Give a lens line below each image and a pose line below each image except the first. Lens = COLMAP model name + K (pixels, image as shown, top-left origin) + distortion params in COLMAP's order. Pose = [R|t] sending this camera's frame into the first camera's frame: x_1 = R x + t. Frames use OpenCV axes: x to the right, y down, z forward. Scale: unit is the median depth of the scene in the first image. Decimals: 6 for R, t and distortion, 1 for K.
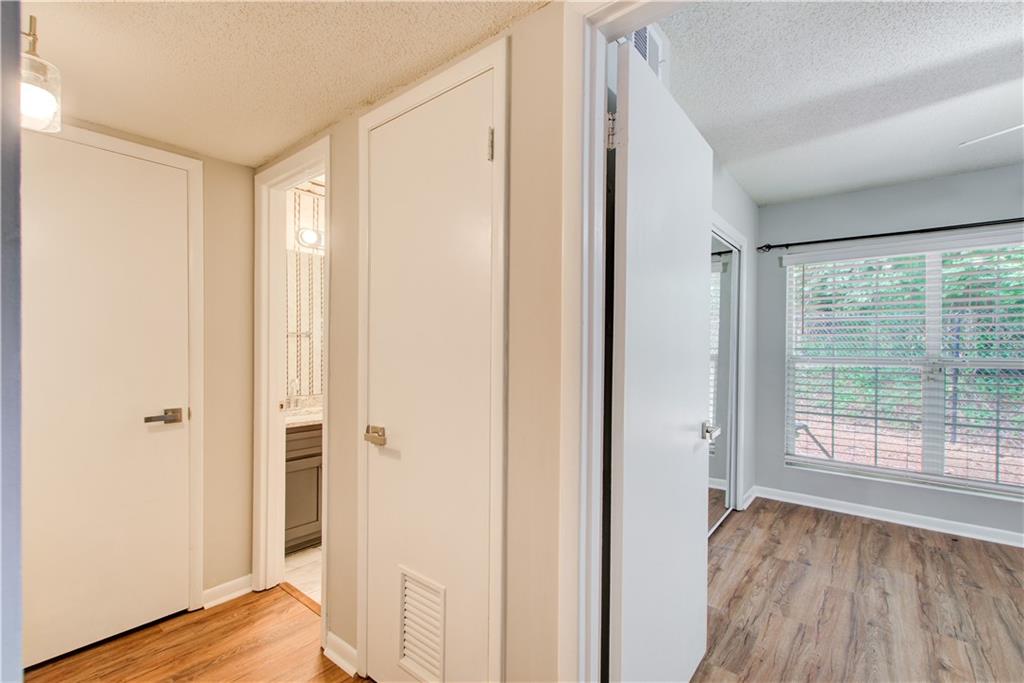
lens RADIAL K [[450.5, 0, 515.4], [0, 450.5, 347.6], [0, 0, 1]] dist [0.016740, -0.006791]
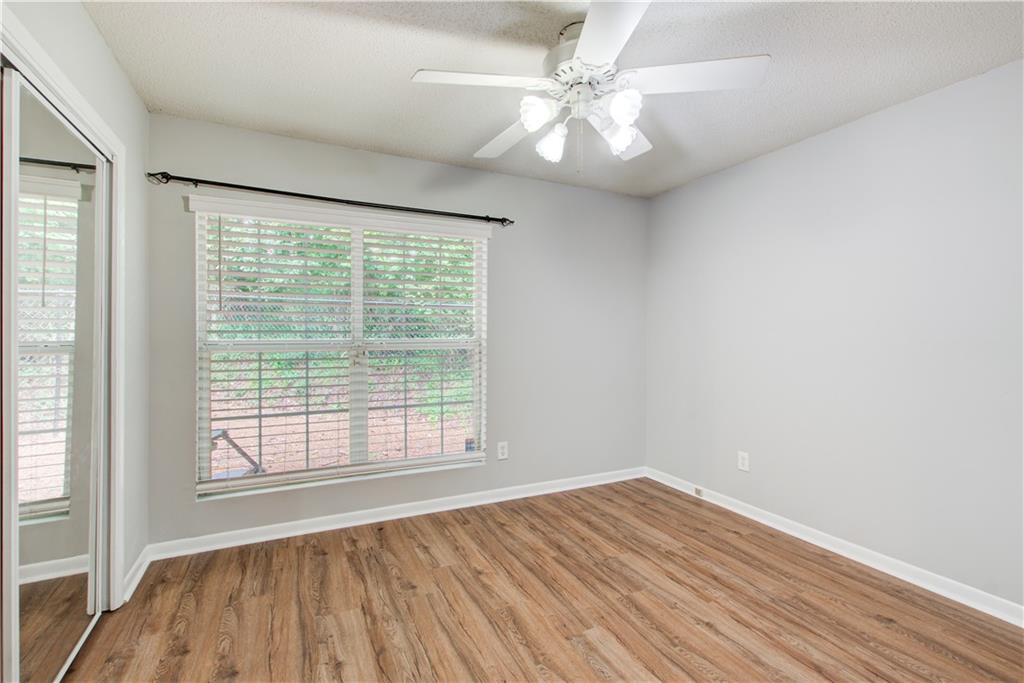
lens RADIAL K [[450.1, 0, 512.0], [0, 450.1, 341.5], [0, 0, 1]] dist [0.007897, -0.007480]
pose [[0.414849, -0.020309, 0.909663, 0.206366], [-0.001751, 0.999731, 0.023118, 0.001830], [-0.909888, -0.011184, 0.414702, 0.332365]]
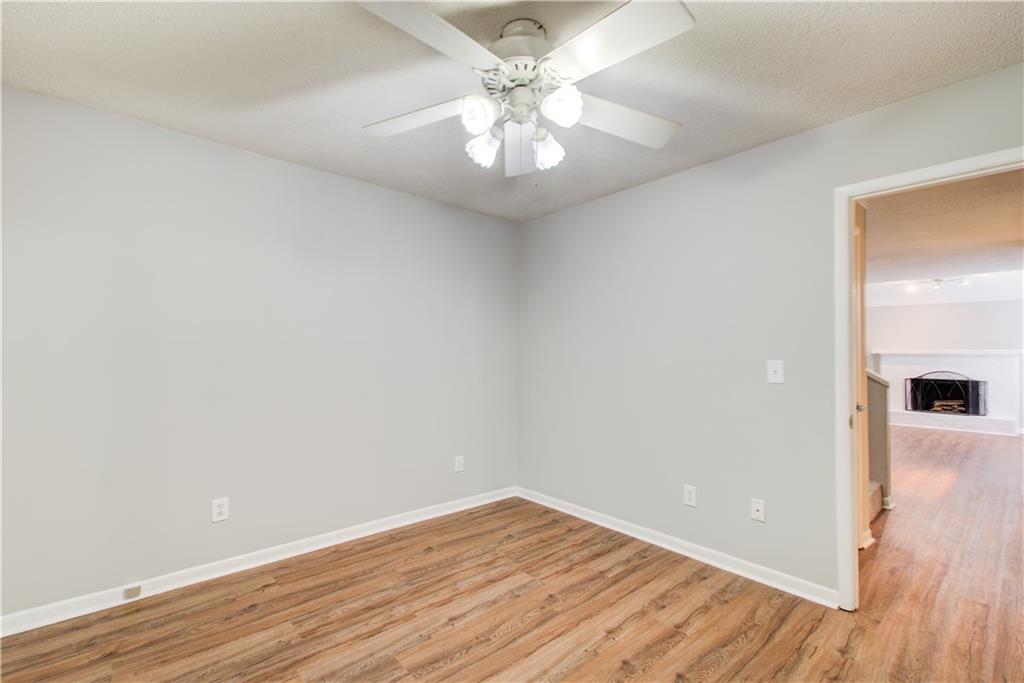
lens RADIAL K [[450.5, 0, 515.4], [0, 450.5, 347.6], [0, 0, 1]] dist [0.016740, -0.006791]
pose [[-0.987384, -0.011973, 0.157891, 0.690306], [-0.013726, 0.999856, -0.010017, 0.001578], [-0.157748, -0.012058, -0.987406, 1.019504]]
